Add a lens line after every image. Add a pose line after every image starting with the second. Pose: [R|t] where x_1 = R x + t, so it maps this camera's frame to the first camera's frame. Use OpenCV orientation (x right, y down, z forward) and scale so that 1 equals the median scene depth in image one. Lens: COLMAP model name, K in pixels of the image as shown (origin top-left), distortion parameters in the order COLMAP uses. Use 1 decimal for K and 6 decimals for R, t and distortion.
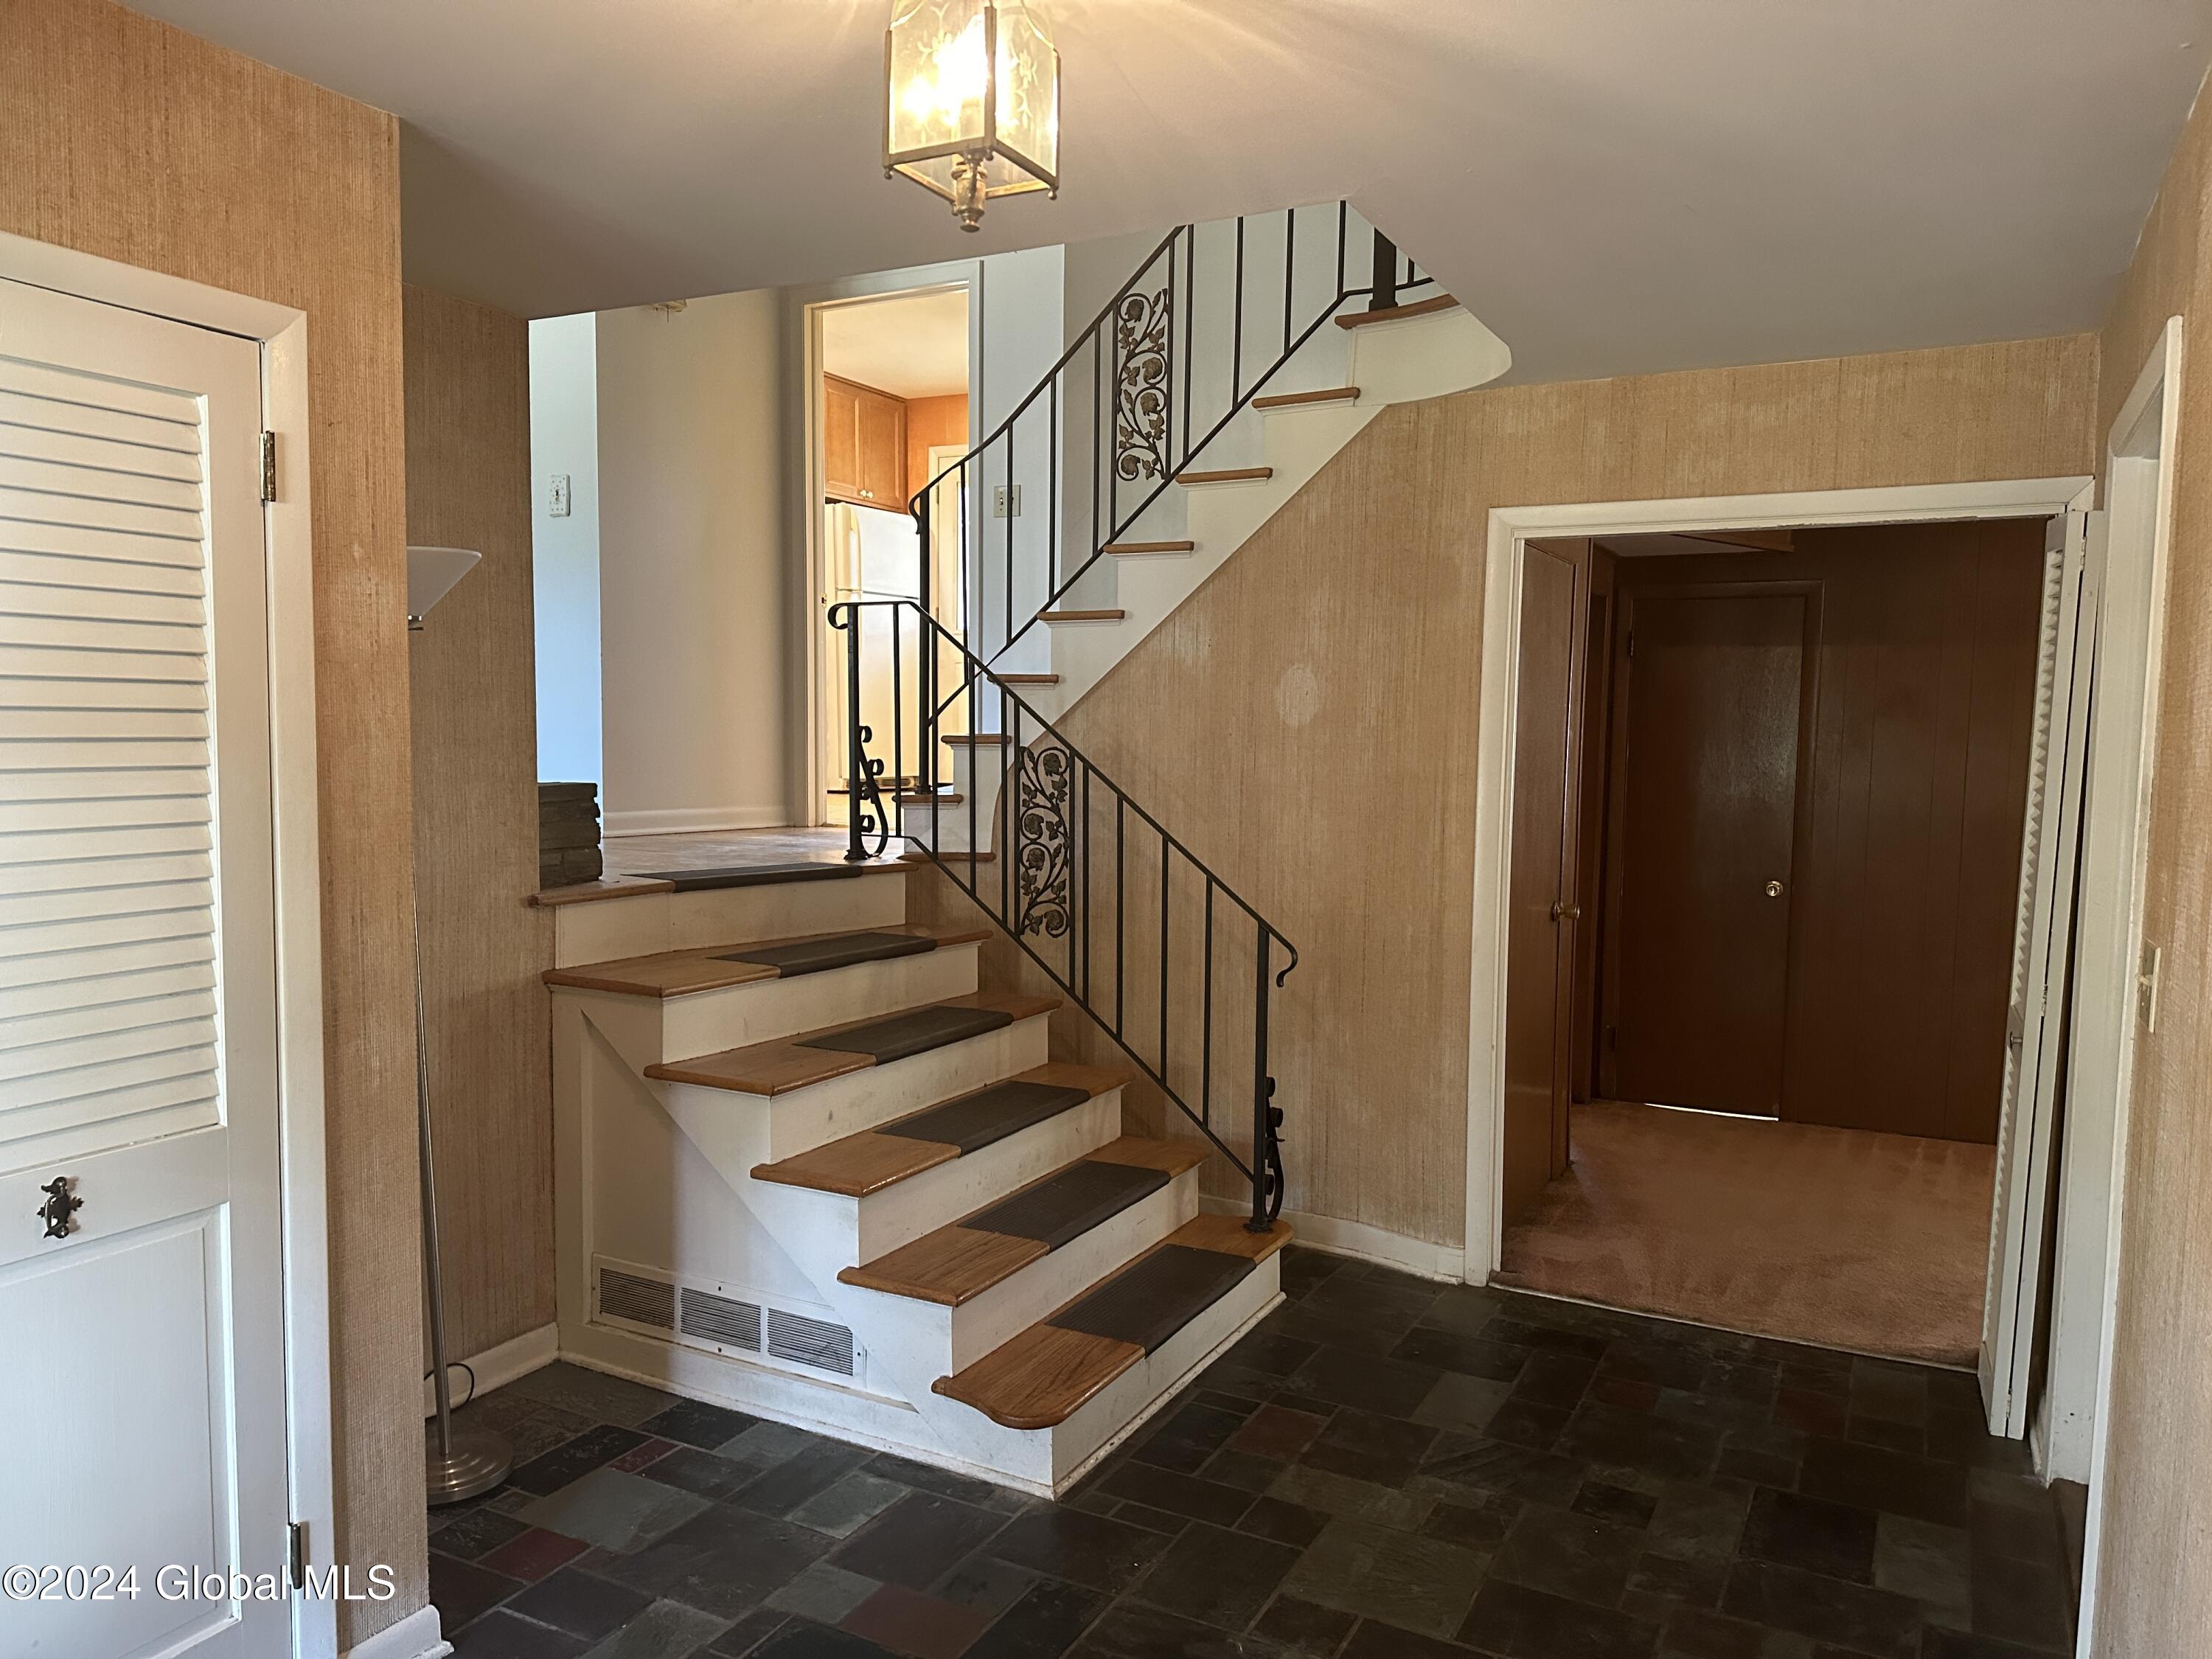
lens RADIAL K [[1551.2, 0, 1103.8], [0, 1551.2, 845.0], [0, 0, 1]] dist [0.001066, -0.001287]
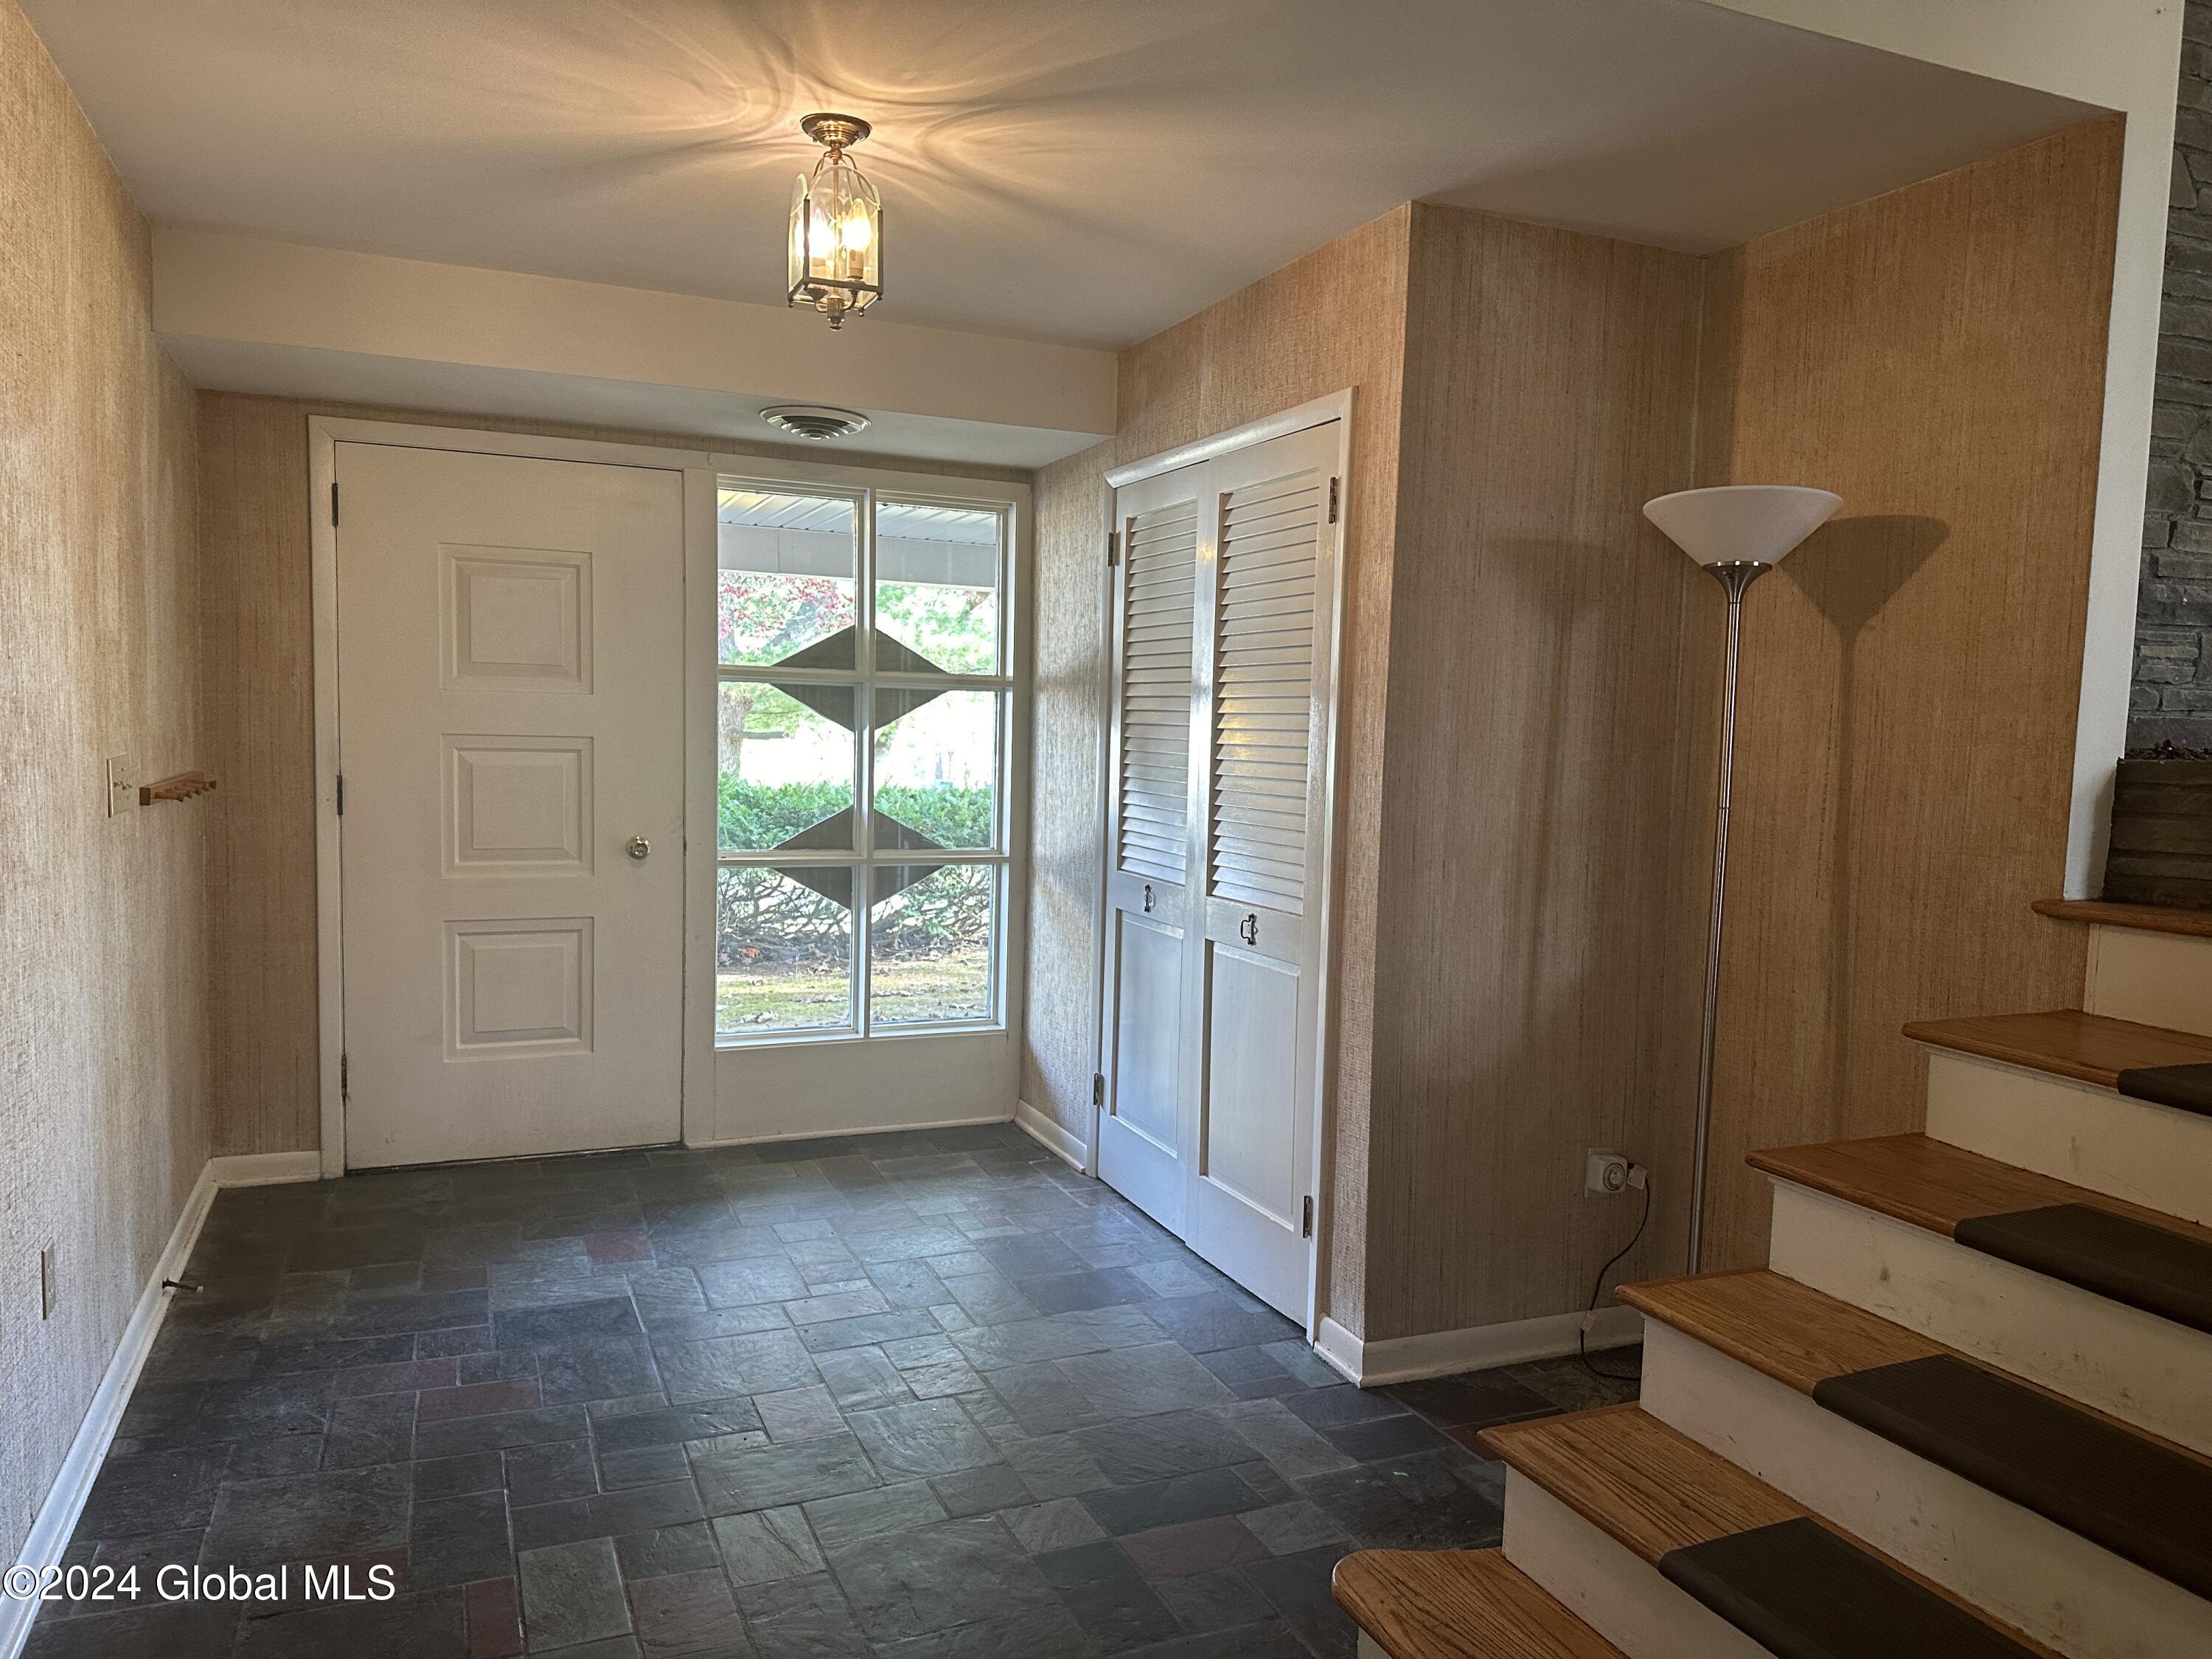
lens RADIAL K [[1551.2, 0, 1103.8], [0, 1551.2, 845.0], [0, 0, 1]] dist [0.001066, -0.001287]
pose [[-0.622118, 0.039427, -0.781930, 0.574693], [-0.090416, 0.988431, 0.121777, -0.050459], [0.777685, 0.146459, -0.611356, 1.276458]]
